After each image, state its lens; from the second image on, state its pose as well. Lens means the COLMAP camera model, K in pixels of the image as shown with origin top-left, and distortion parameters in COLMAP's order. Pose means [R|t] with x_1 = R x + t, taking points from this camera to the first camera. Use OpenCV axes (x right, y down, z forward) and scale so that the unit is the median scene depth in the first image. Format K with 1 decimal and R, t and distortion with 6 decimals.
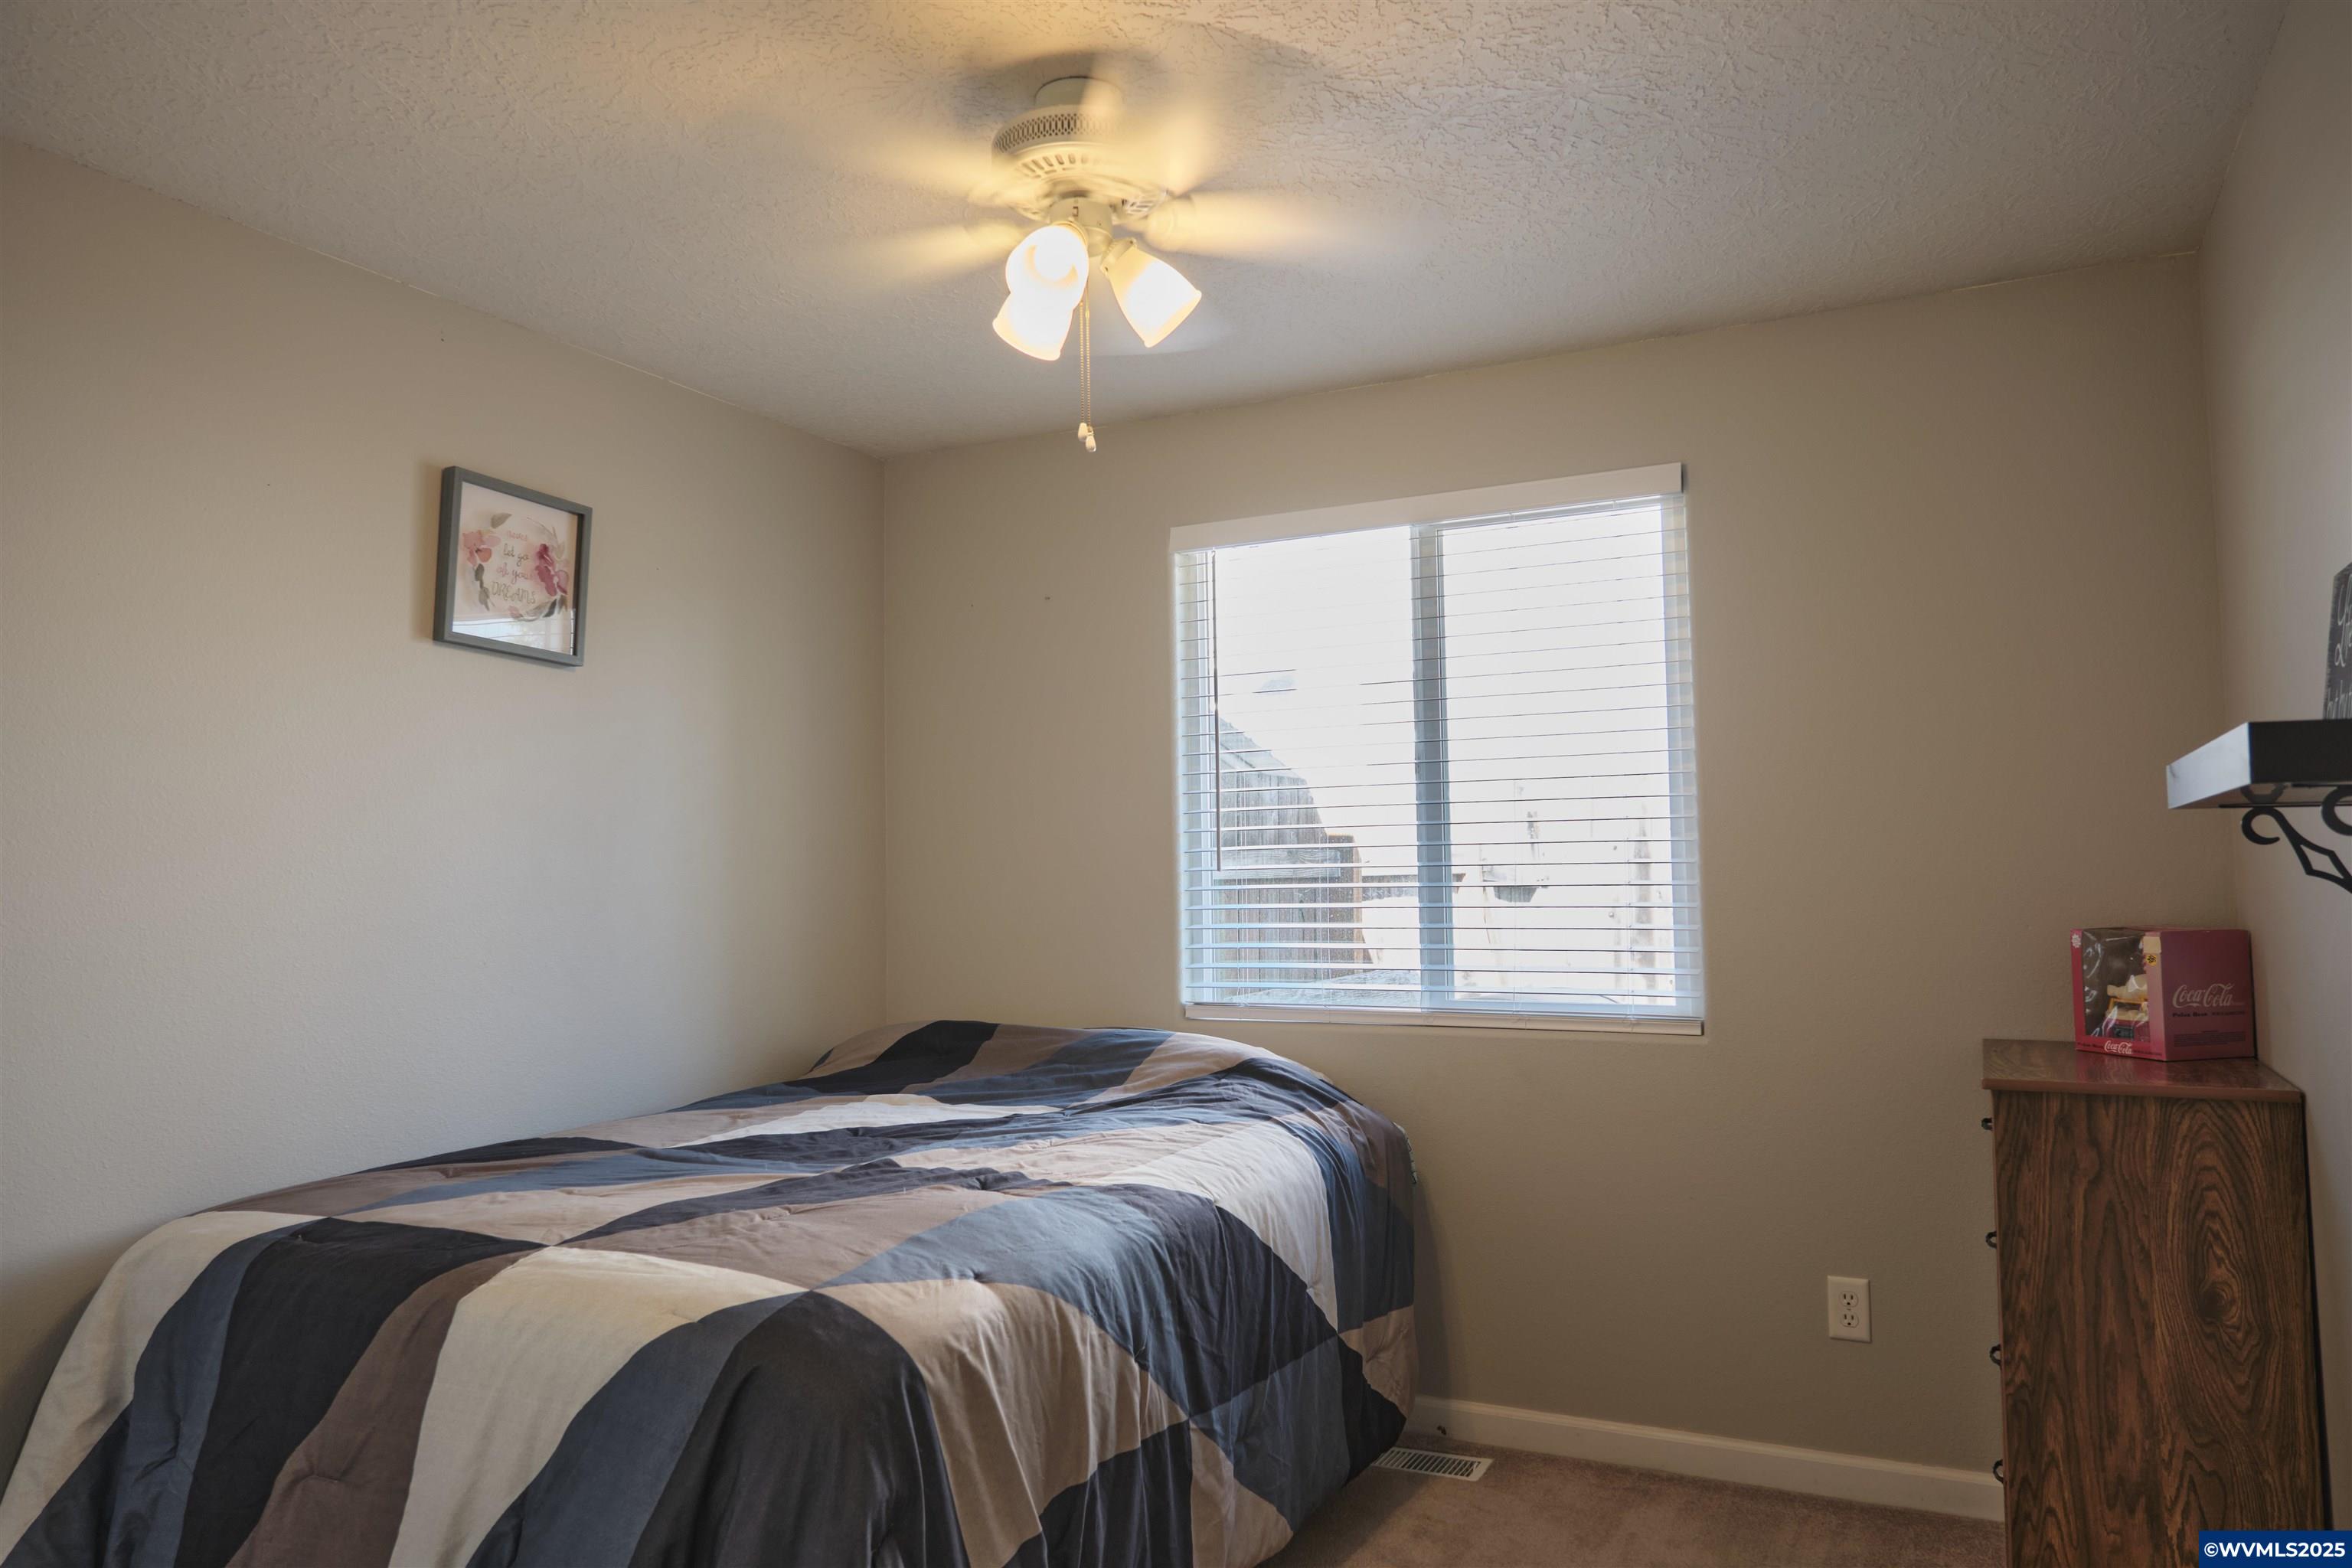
lens RADIAL K [[1621.3, 0, 1176.0], [0, 1621.3, 784.0], [0, 0, 1]] dist [0.002822, 0.000508]
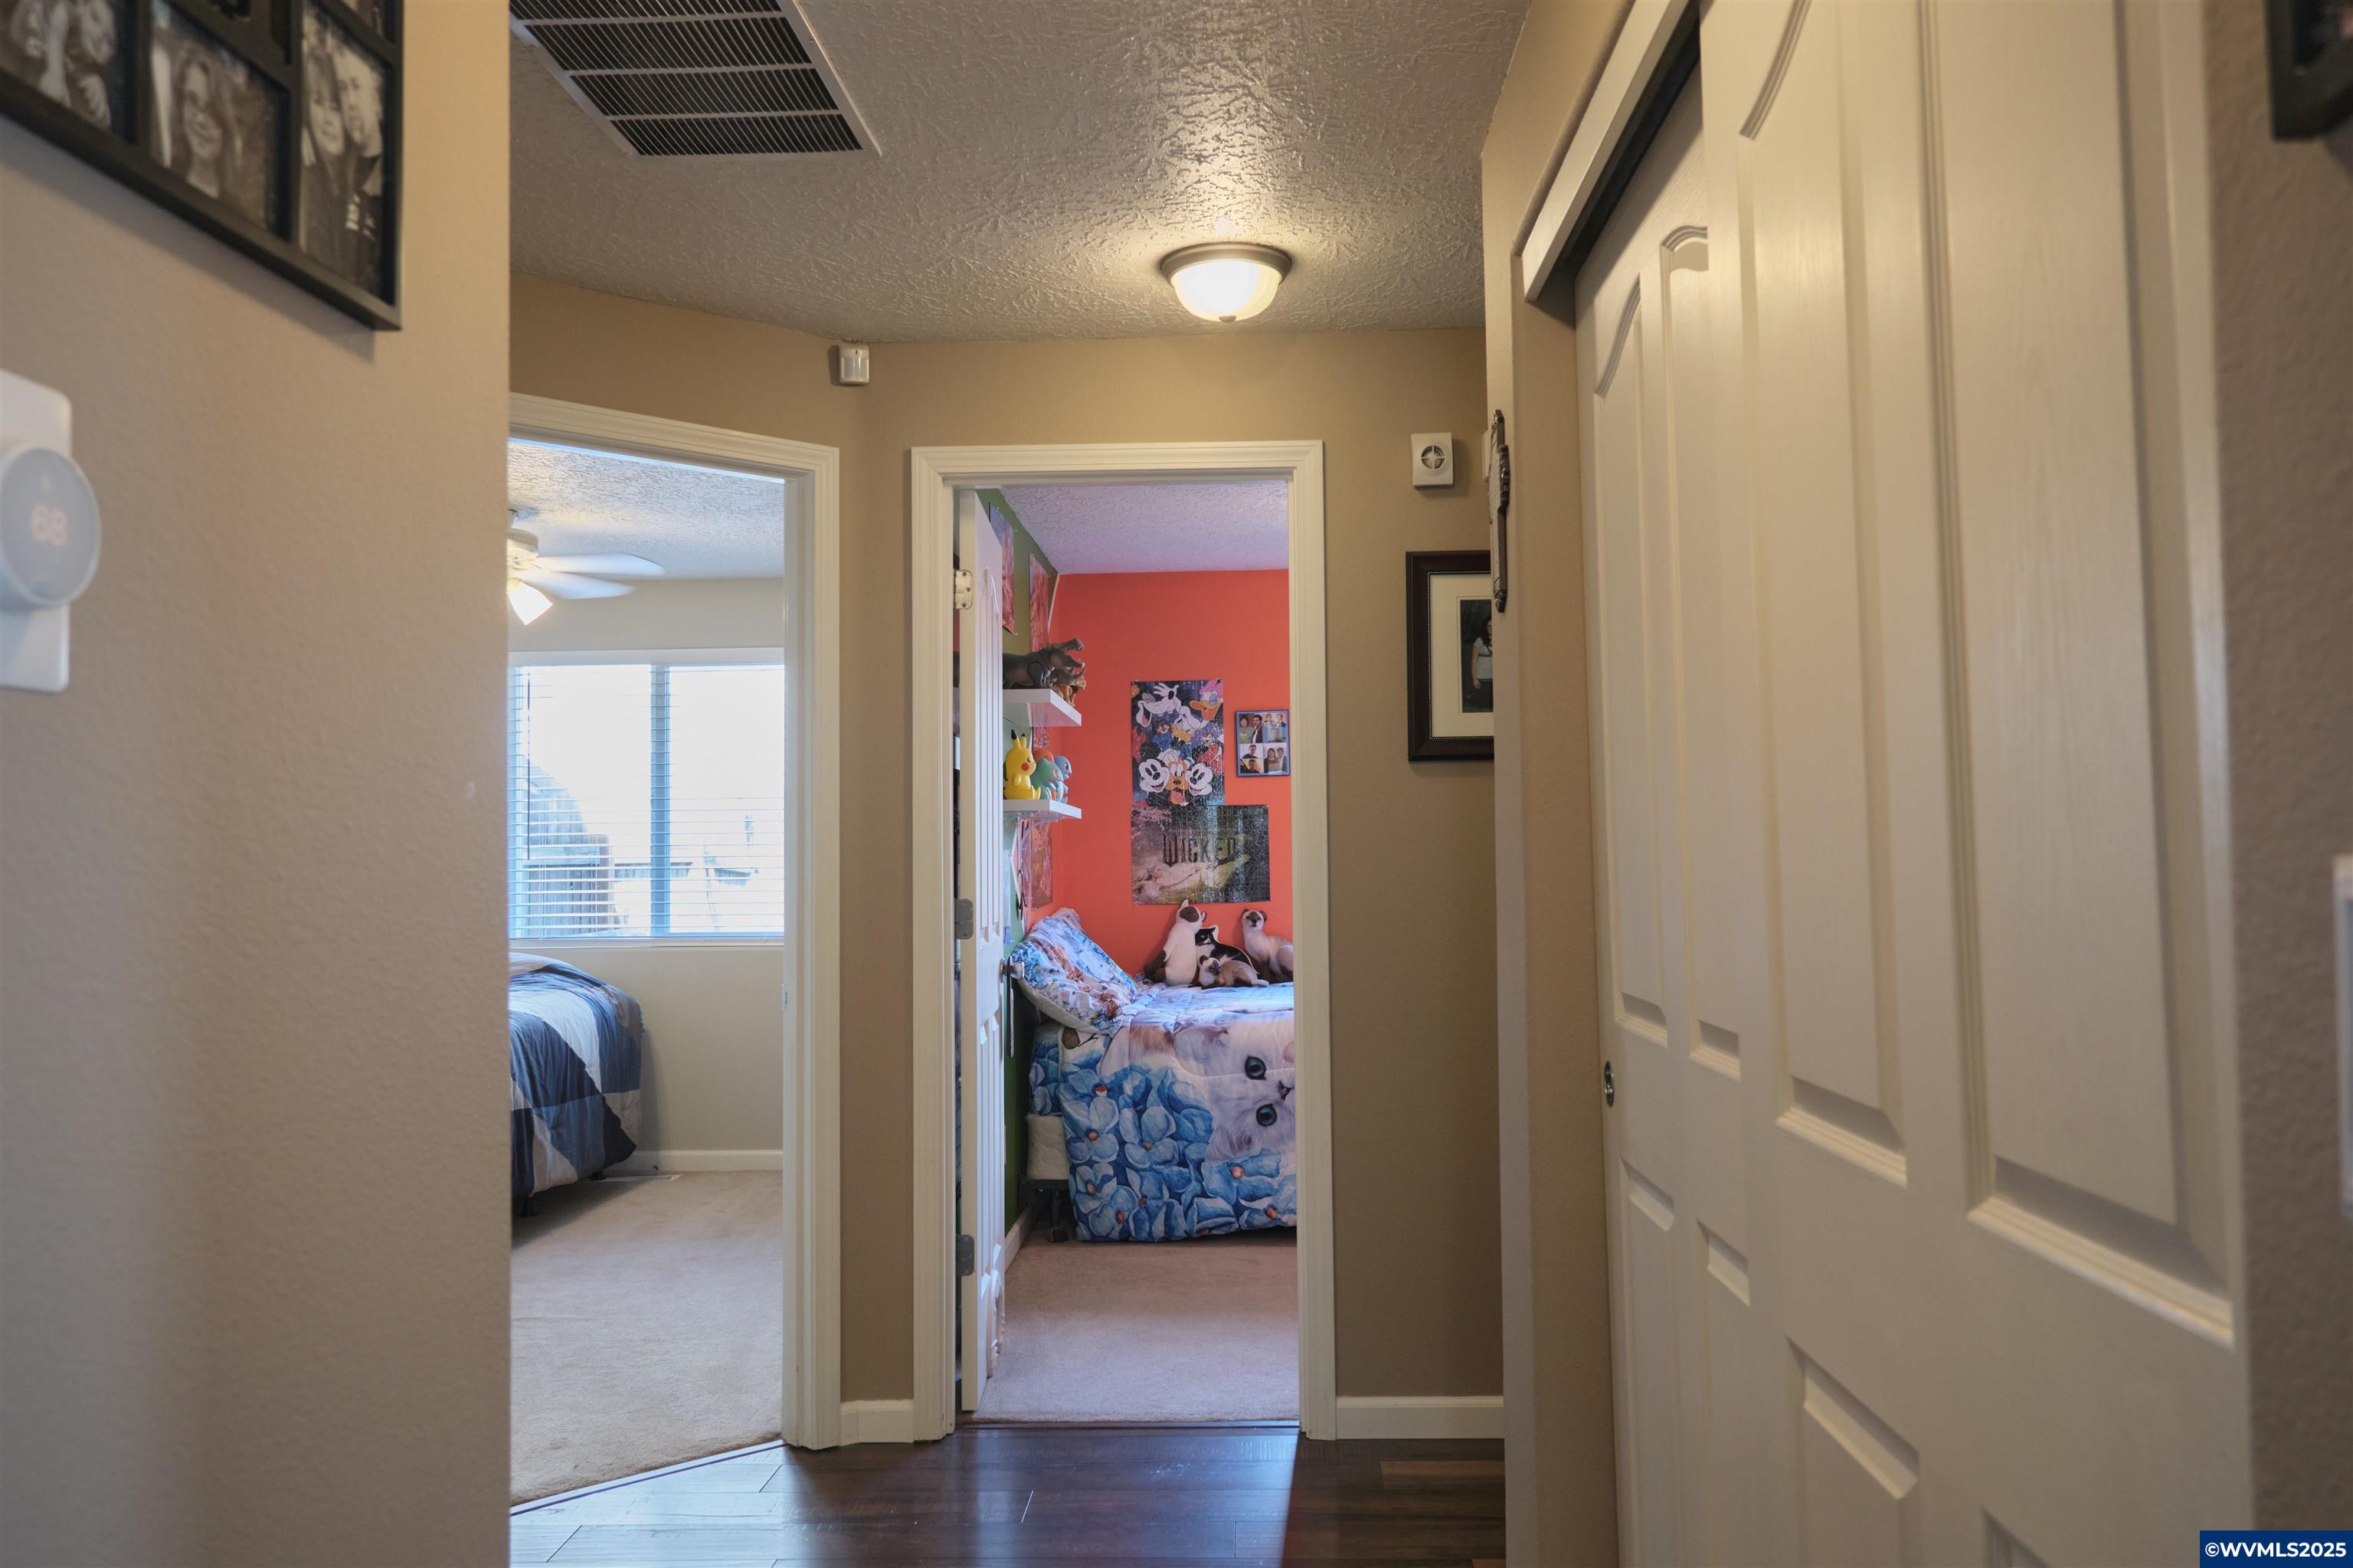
lens RADIAL K [[1769.5, 0, 1176.5], [0, 1769.5, 784.0], [0, 0, 1]] dist [0.006822, 0.000355]
pose [[0.910694, 0.020202, 0.412588, -0.143949], [-0.024189, 0.999698, 0.004443, -0.058823], [-0.412374, -0.014027, 0.910907, -1.129734]]
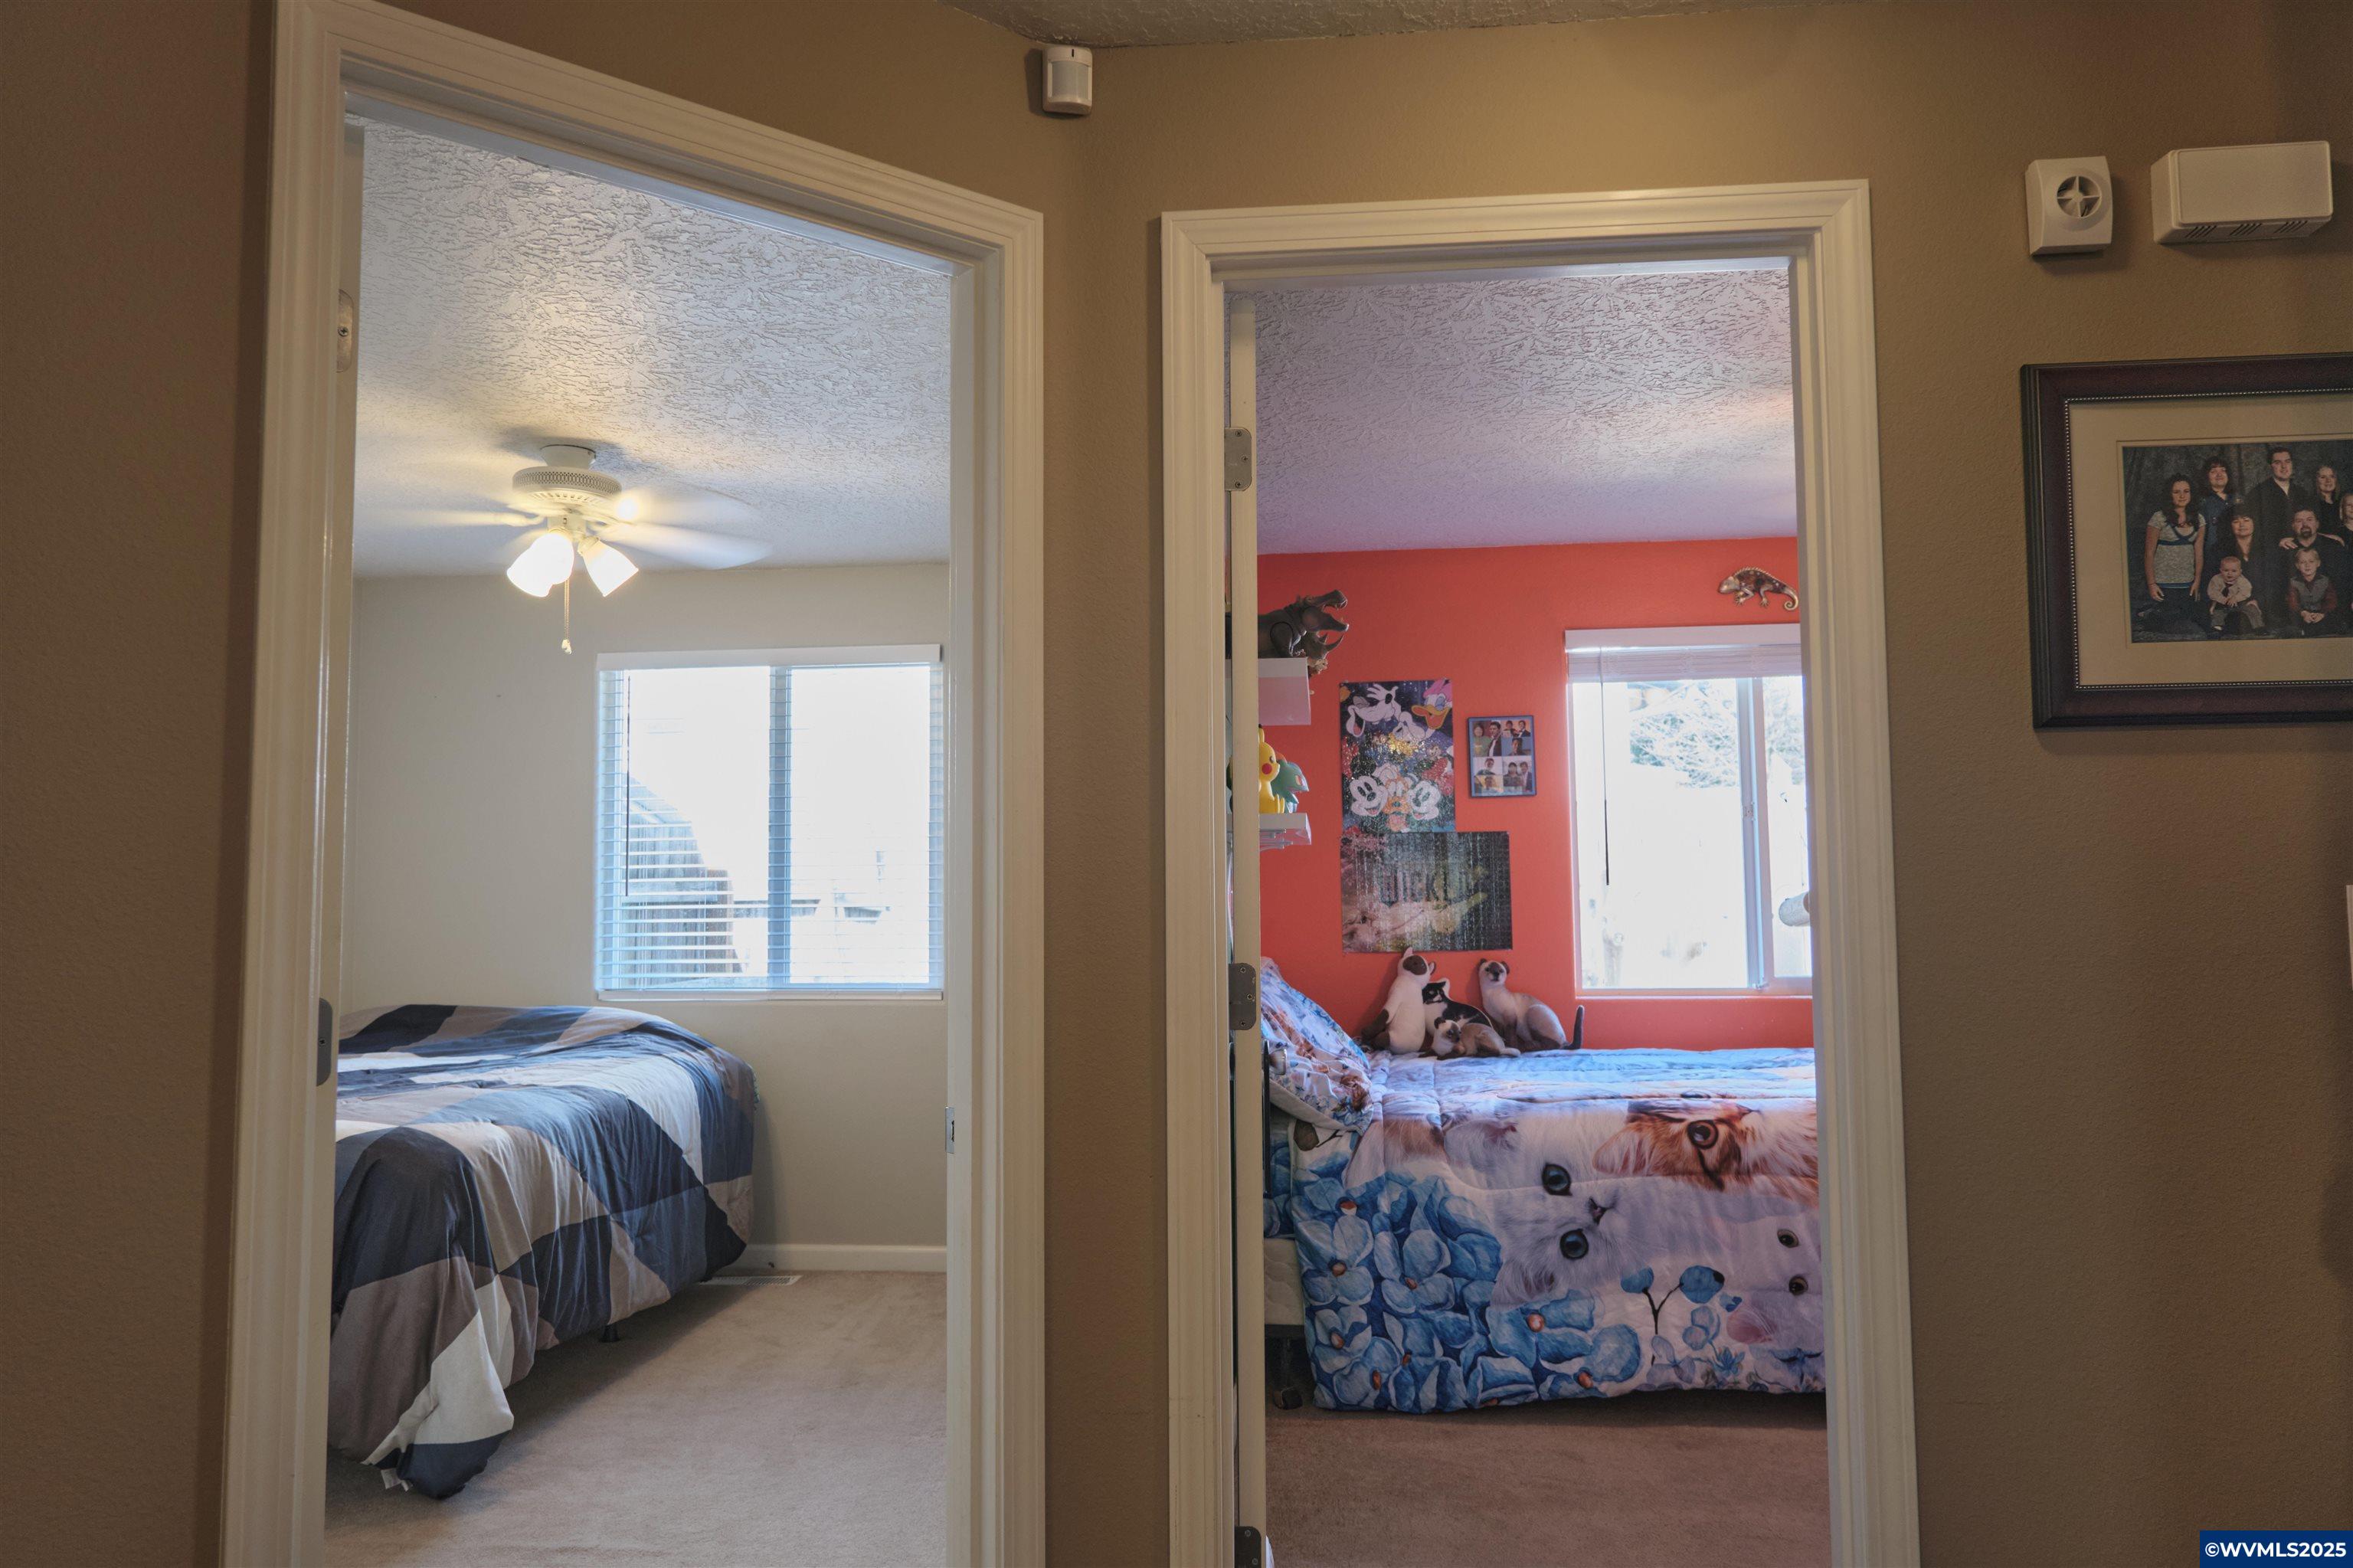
lens RADIAL K [[1622.1, 0, 1176.5], [0, 1622.1, 784.0], [0, 0, 1]] dist [0.002822, 0.000508]
pose [[0.931999, 0.029797, 0.361233, -0.049339], [-0.023837, 0.999496, -0.020944, -0.032261], [-0.361675, 0.010909, 0.932240, -0.607754]]
